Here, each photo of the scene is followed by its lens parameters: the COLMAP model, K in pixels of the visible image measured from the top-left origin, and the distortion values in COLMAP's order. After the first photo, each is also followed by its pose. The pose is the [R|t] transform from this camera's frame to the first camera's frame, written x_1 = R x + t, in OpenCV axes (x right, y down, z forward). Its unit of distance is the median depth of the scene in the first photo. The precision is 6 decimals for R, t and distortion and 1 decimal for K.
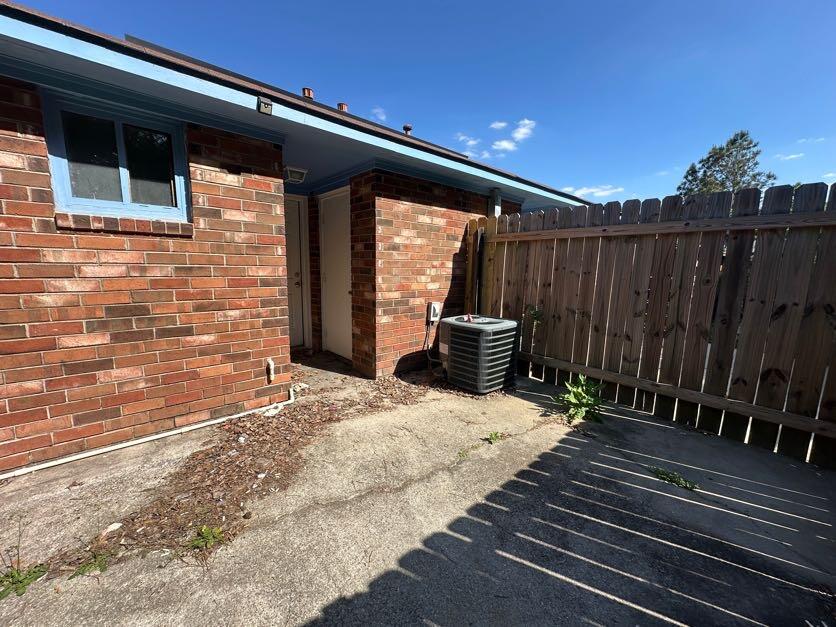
lens RADIAL K [[339.3, 0, 418.0], [0, 339.3, 313.5], [0, 0, 1]] dist [0.000145, 0.000016]
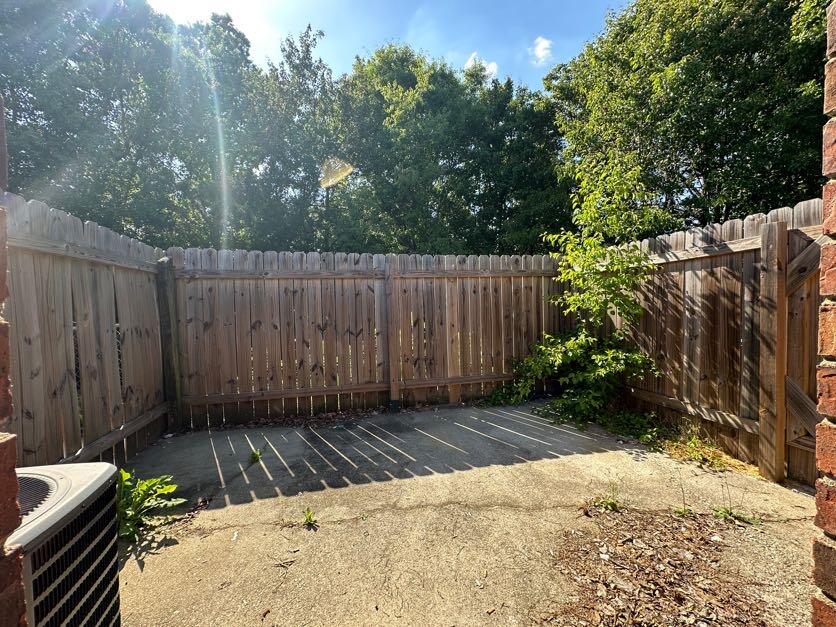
lens RADIAL K [[339.3, 0, 418.0], [0, 339.3, 313.5], [0, 0, 1]] dist [0.000145, 0.000016]
pose [[-0.896623, -0.014678, 0.442552, -0.465442], [0.061621, 0.985589, 0.157534, -0.275714], [-0.438487, 0.168519, -0.882797, 2.063544]]
